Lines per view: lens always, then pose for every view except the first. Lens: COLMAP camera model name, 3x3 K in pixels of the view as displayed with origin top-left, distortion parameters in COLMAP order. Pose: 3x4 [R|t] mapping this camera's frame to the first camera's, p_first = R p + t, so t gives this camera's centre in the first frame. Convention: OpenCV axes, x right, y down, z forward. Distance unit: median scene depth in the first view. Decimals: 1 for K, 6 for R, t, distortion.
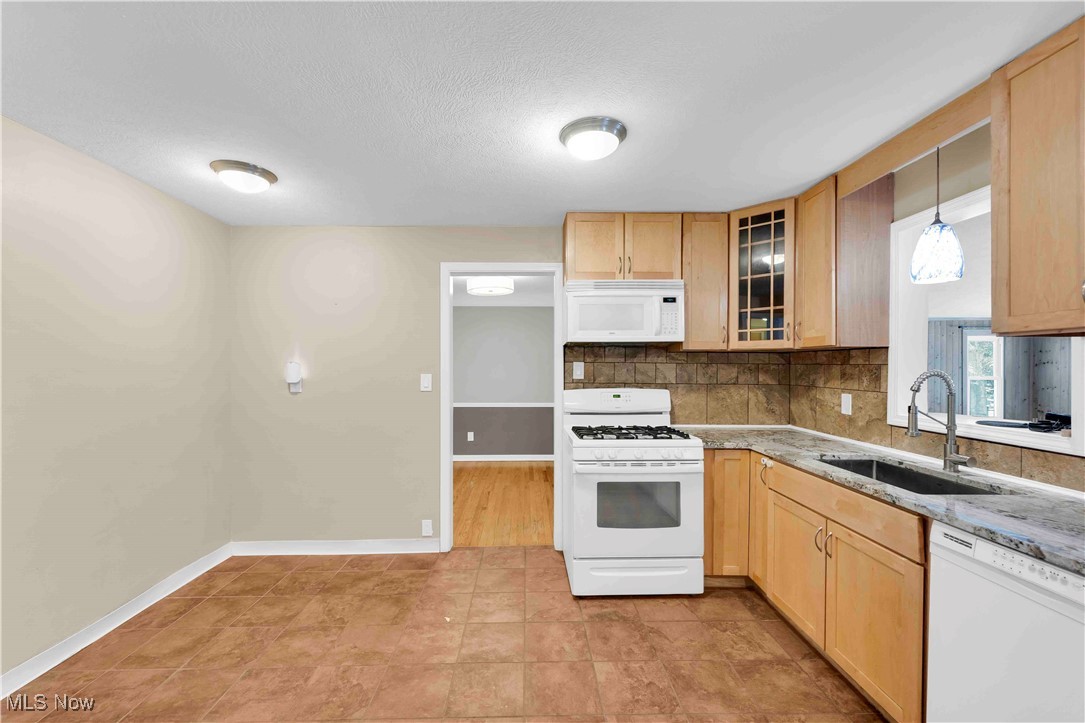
lens RADIAL K [[438.4, 0, 540.7], [0, 438.4, 367.9], [0, 0, 1]] dist [0.001145, -0.000112]
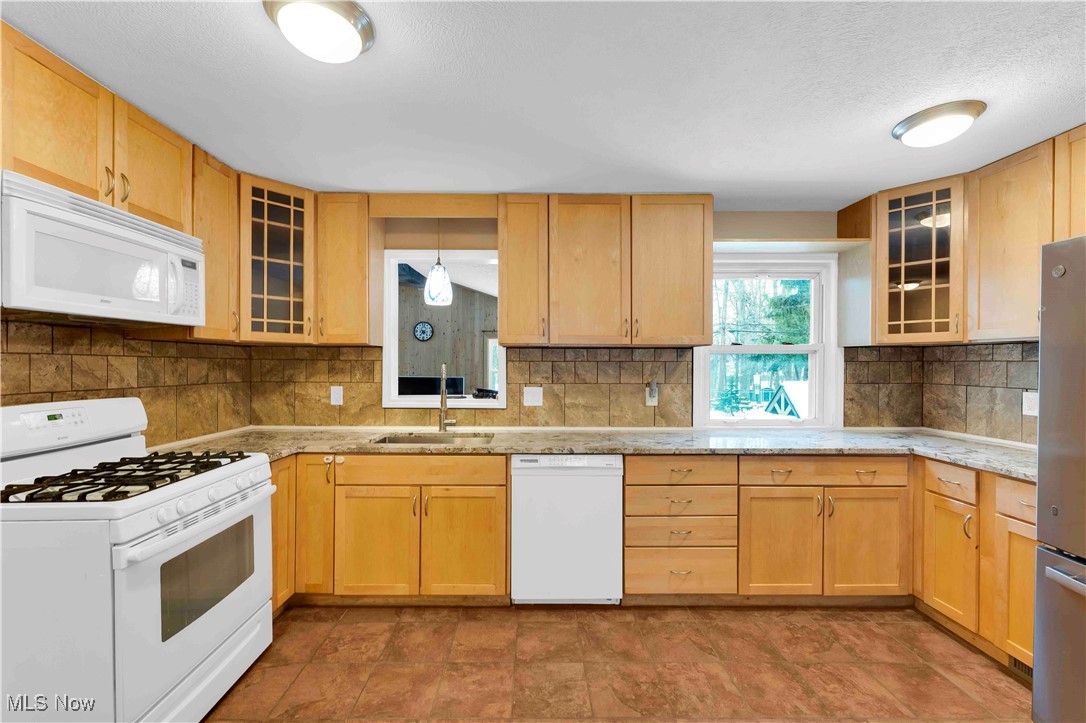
lens RADIAL K [[432.2, 0, 535.6], [0, 432.2, 366.2], [0, 0, 1]] dist [-0.001948, -0.000052]
pose [[0.019550, -0.009290, 0.999766, -0.388564], [0.000498, 0.999957, 0.009282, -0.002007], [-0.999809, 0.000317, 0.019553, 0.466659]]
